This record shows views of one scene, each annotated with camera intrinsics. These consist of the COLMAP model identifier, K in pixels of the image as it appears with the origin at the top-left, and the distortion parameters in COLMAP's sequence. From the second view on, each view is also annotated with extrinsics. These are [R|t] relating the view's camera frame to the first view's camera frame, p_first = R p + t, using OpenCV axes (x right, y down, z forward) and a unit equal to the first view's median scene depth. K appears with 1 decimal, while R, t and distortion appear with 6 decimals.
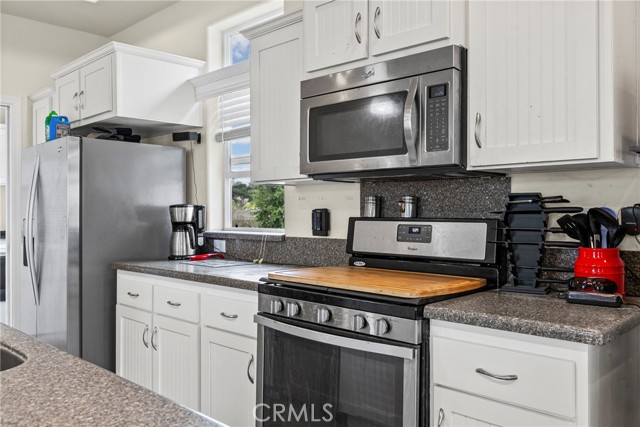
lens RADIAL K [[541.5, 0, 320.0], [0, 541.5, 213.5], [0, 0, 1]] dist [-0.002807, -0.001391]
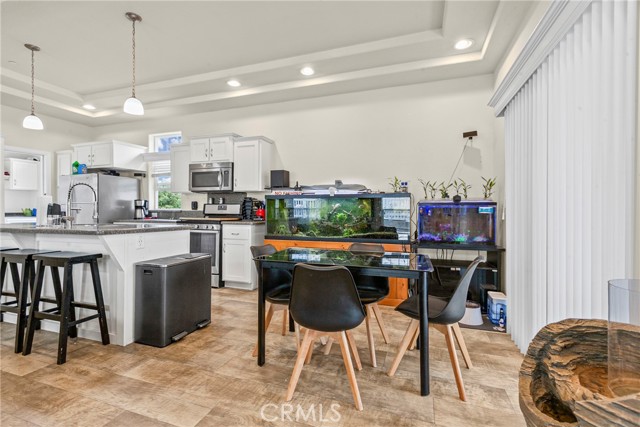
lens RADIAL K [[286.3, 0, 317.5], [0, 286.3, 203.2], [0, 0, 1]] dist [-0.000214, 0.000122]
pose [[0.910570, 0.009137, 0.413254, -0.031408], [-0.001250, 0.999812, -0.019352, 0.030803], [-0.413353, 0.017104, 0.910410, -0.758887]]
